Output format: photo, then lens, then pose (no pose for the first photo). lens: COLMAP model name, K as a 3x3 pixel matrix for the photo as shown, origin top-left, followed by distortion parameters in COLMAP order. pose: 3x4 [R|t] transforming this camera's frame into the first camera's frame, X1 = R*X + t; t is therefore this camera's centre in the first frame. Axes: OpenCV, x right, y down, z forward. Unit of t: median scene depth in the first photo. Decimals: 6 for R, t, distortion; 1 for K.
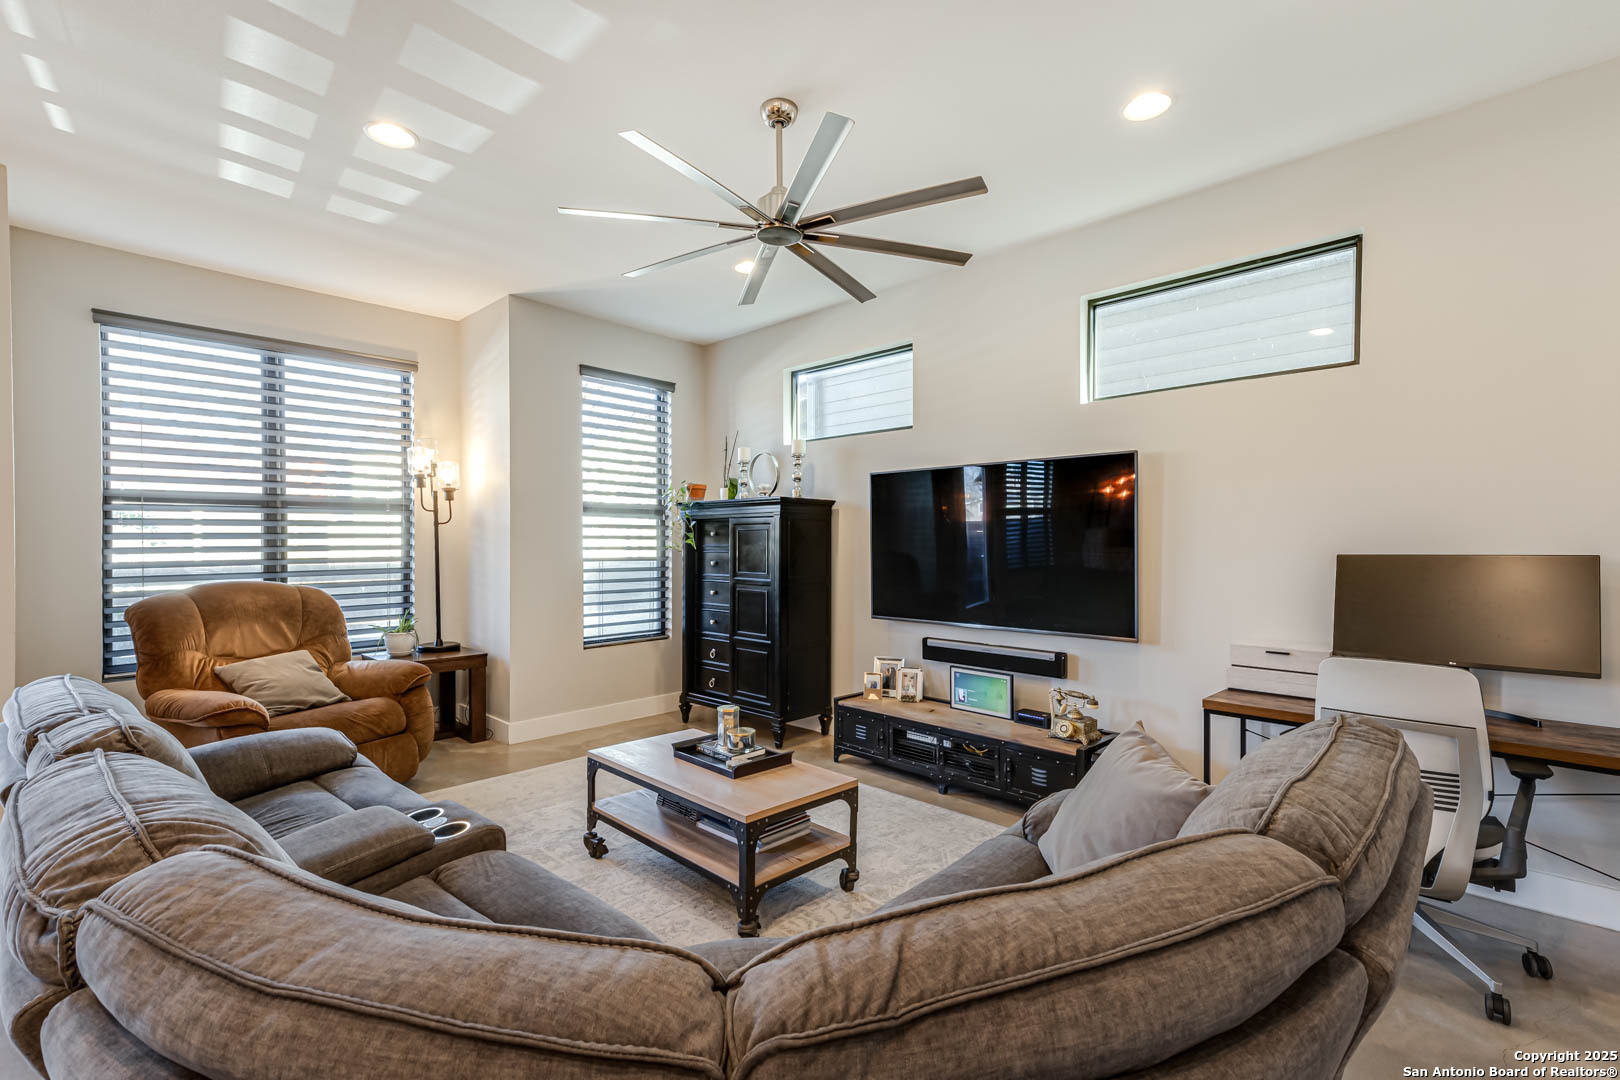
lens RADIAL K [[705.7, 0, 836.5], [0, 705.7, 545.7], [0, 0, 1]] dist [0.020672, 0.000094]
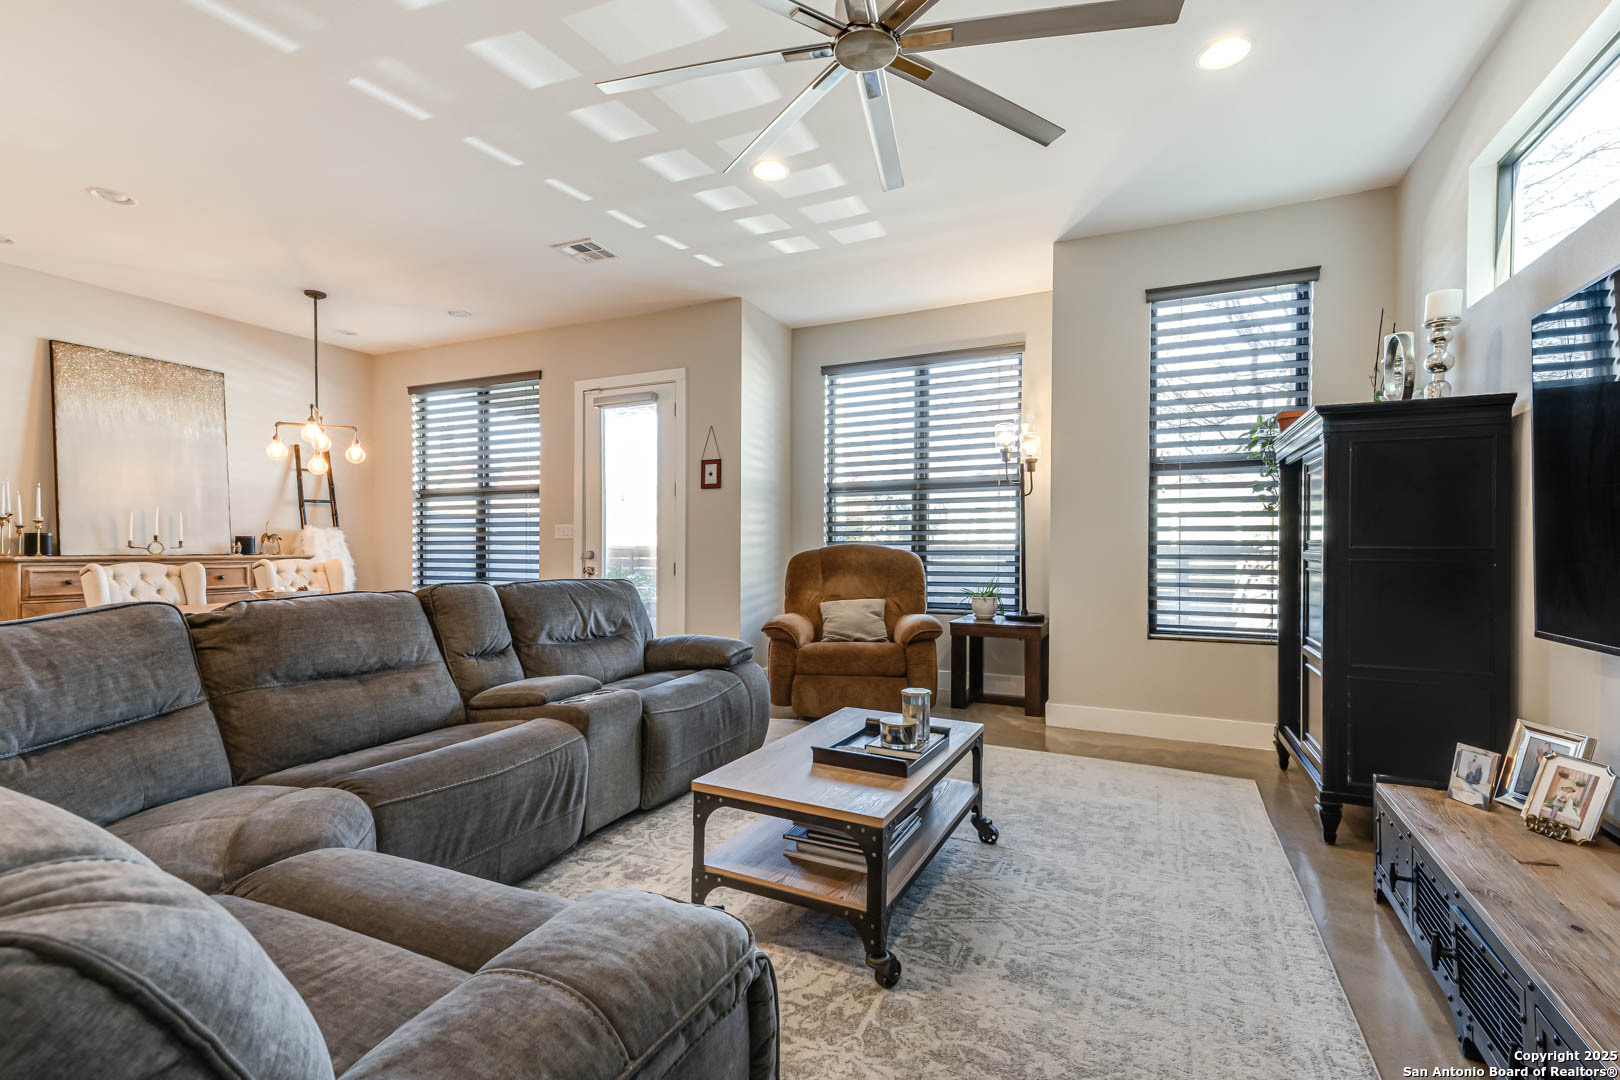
lens RADIAL K [[718.7, 0, 795.5], [0, 718.7, 547.6], [0, 0, 1]] dist [0.022757, 0.000868]
pose [[0.300072, 0.006245, -0.953896, 0.350465], [0.000381, 0.999978, 0.006666, 0.039784], [0.953916, -0.002364, 0.300063, 0.405482]]
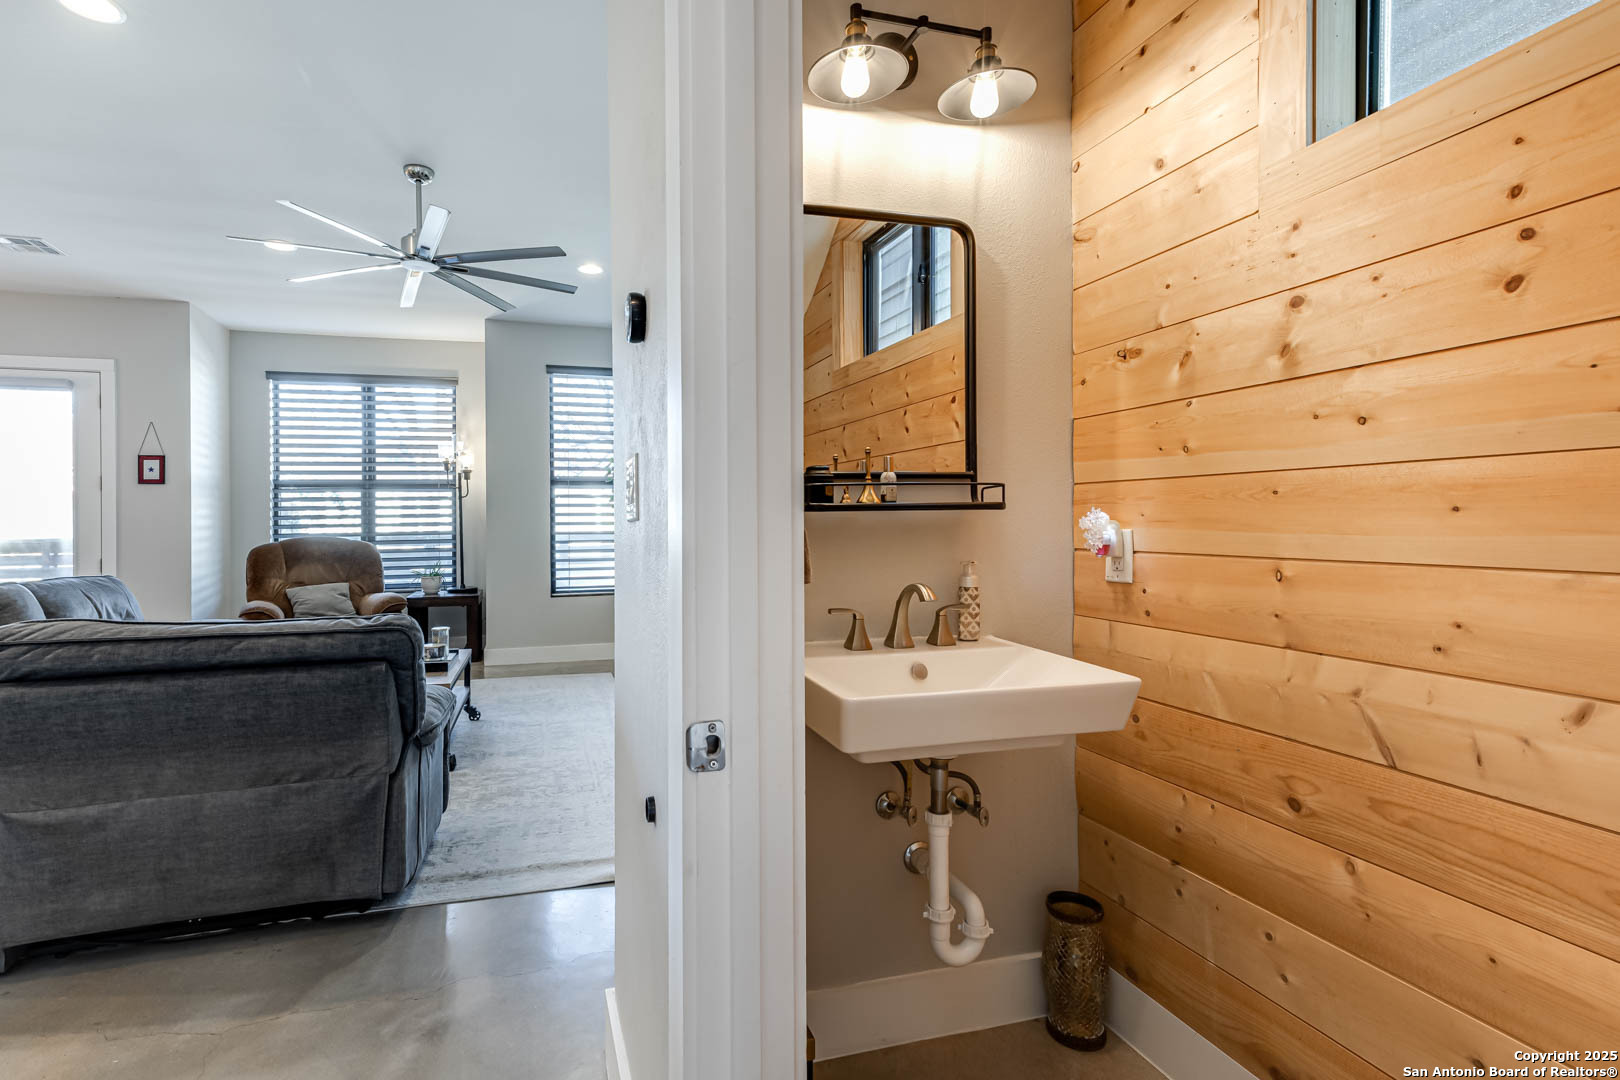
lens RADIAL K [[734.0, 0, 722.8], [0, 734.0, 520.5], [0, 0, 1]] dist [0.019673, 0.000075]
pose [[0.852917, -0.007715, -0.521990, 0.624404], [0.006940, 0.999970, -0.003440, 0.022403], [0.522001, -0.000689, 0.852945, 0.080827]]
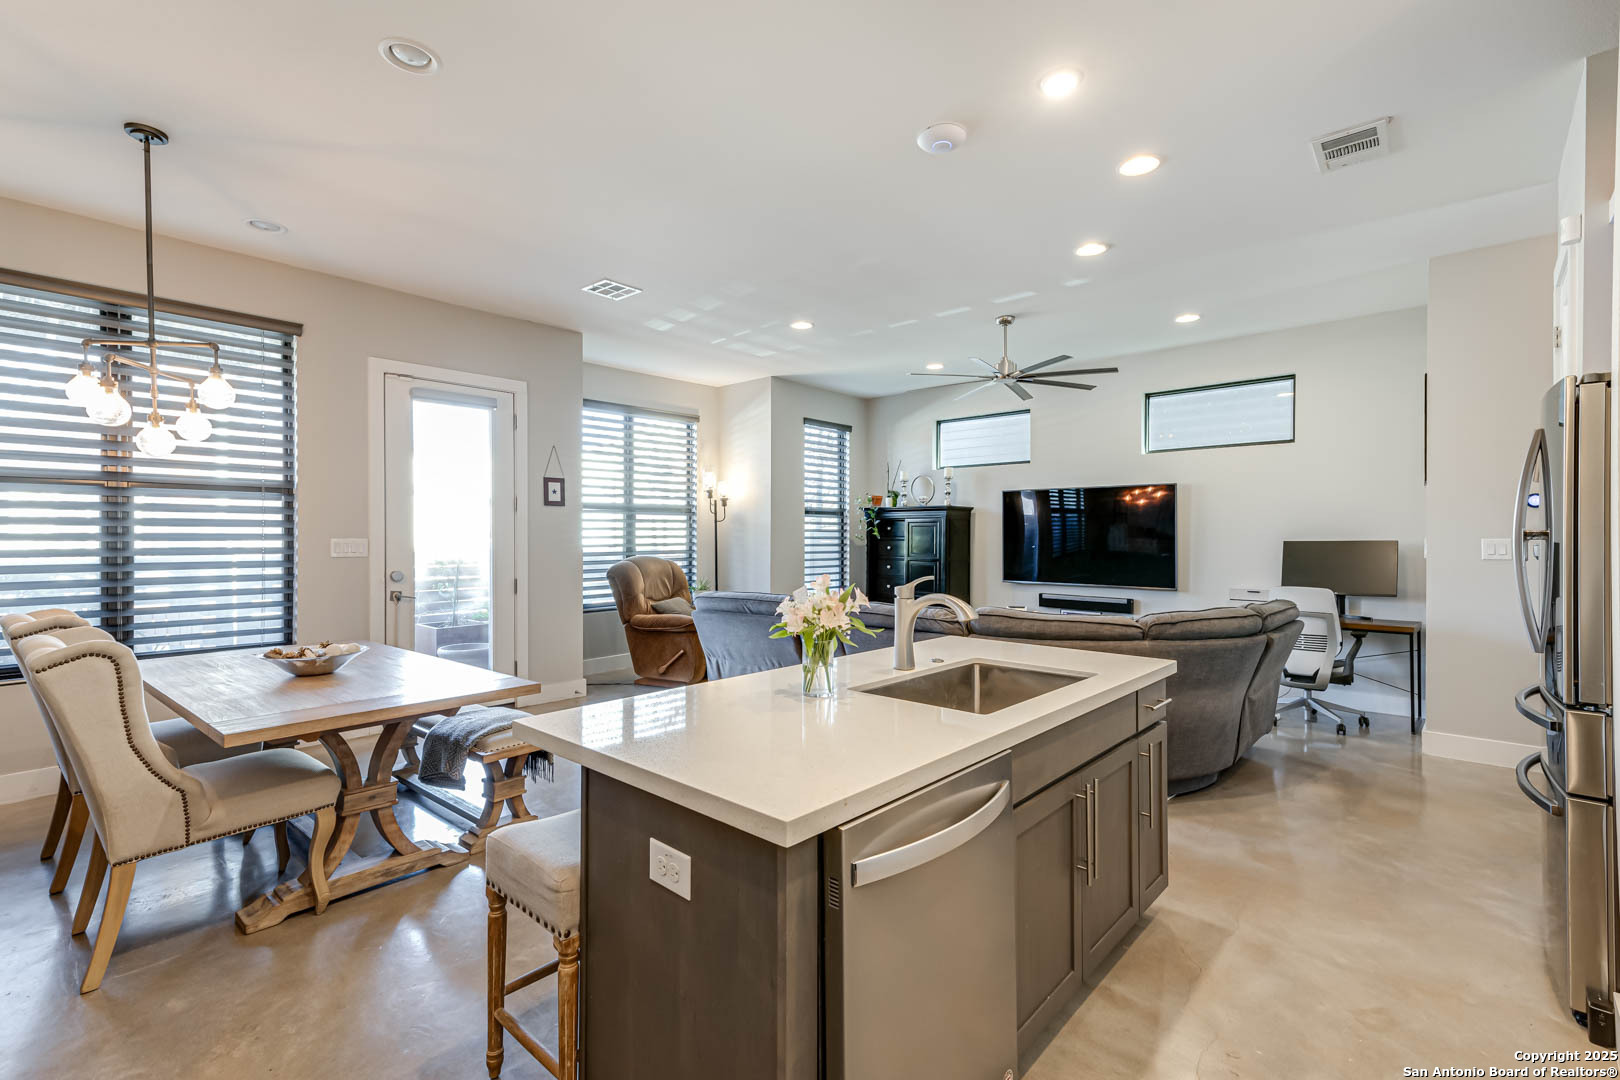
lens RADIAL K [[672.8, 0, 854.1], [0, 672.8, 534.6], [0, 0, 1]] dist [-0.000676, 0.000059]
pose [[0.999870, 0.003536, 0.015746, -0.306020], [-0.003445, 0.999977, -0.005799, 0.005675], [-0.015767, 0.005744, 0.999859, -0.502883]]
